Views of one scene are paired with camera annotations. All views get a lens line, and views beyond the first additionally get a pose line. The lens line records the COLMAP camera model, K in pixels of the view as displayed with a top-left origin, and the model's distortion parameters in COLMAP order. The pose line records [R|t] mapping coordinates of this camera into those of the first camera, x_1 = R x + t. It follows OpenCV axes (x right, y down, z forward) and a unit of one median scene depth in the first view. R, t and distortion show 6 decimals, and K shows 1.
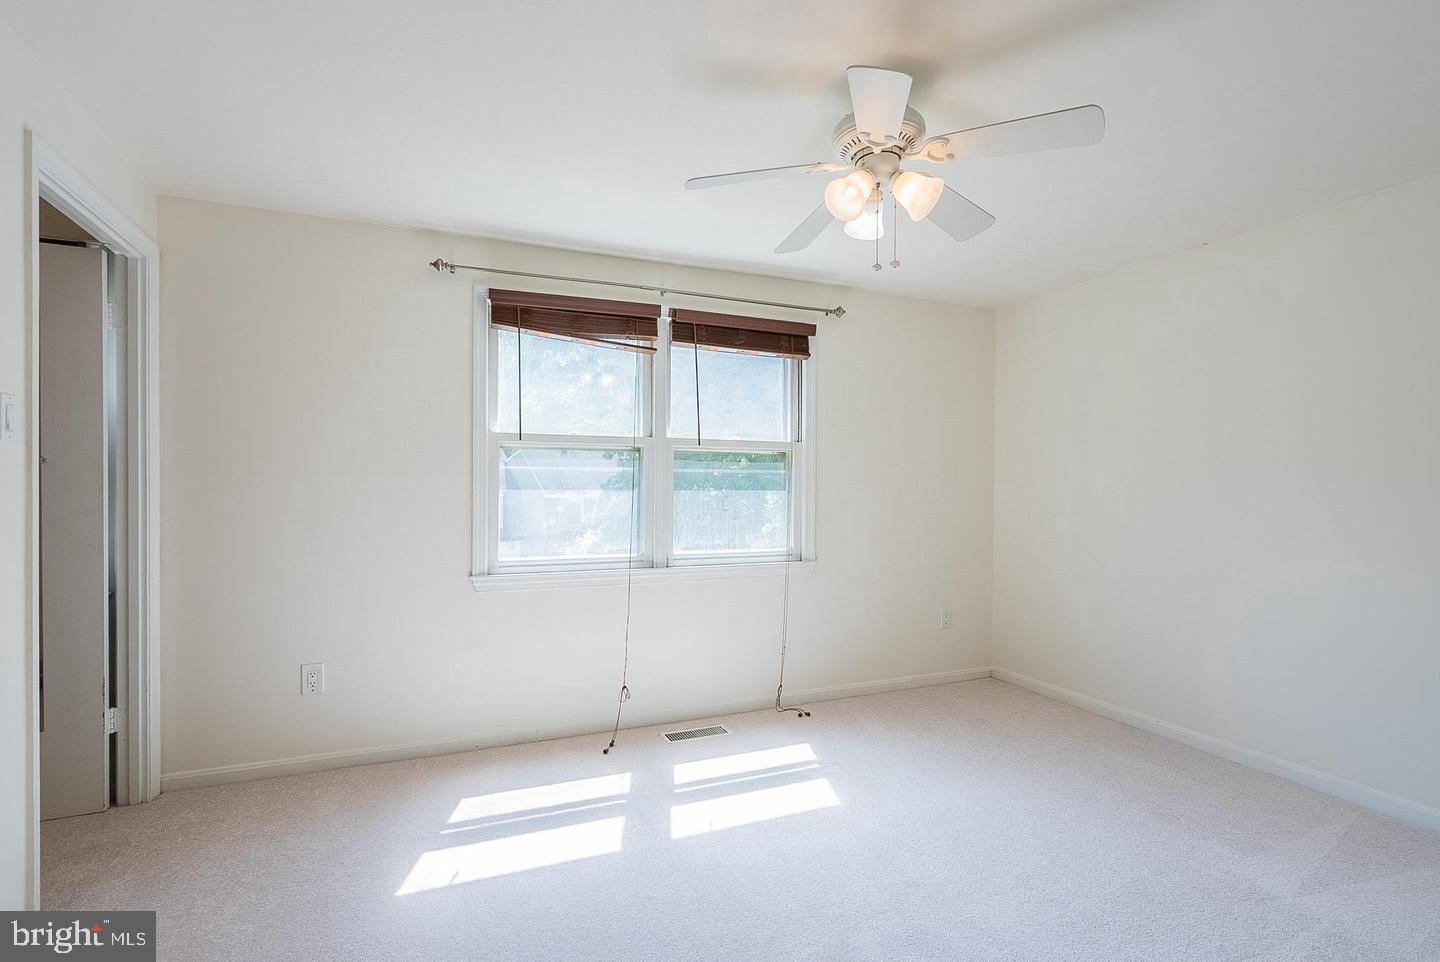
lens RADIAL K [[670.2, 0, 720.0], [0, 670.2, 481.0], [0, 0, 1]] dist [-0.000721, 0.000072]
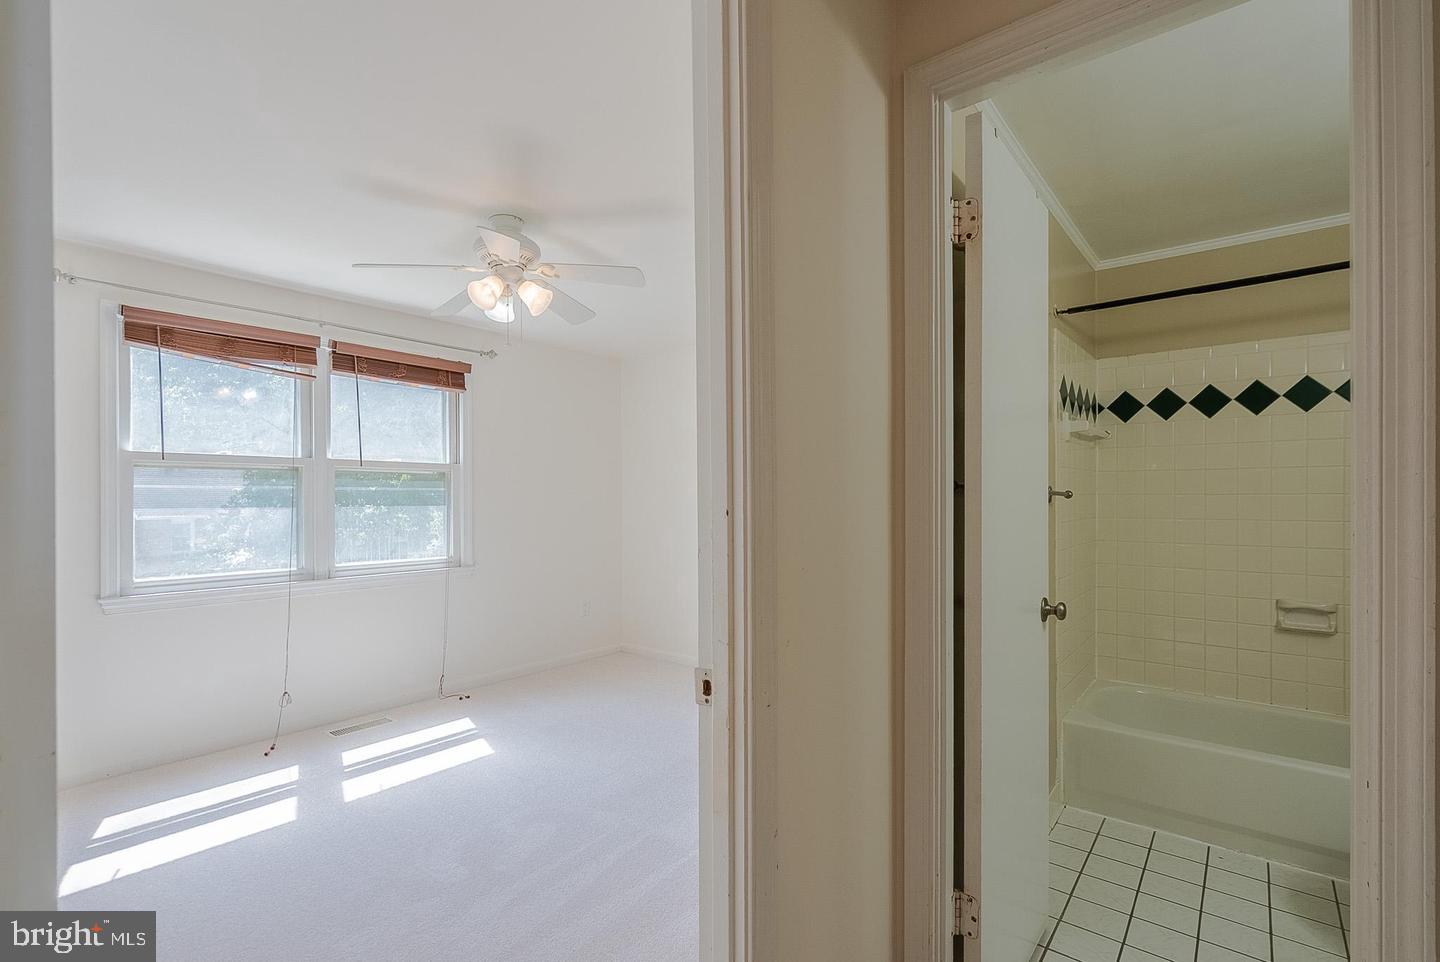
lens RADIAL K [[662.5, 0, 716.9], [0, 662.5, 502.4], [0, 0, 1]] dist [-0.030810, 0.007129]
pose [[0.888646, -0.012977, 0.458410, -0.006730], [0.008388, 0.999892, 0.012046, -0.001587], [-0.458517, -0.006859, 0.888659, -0.232486]]
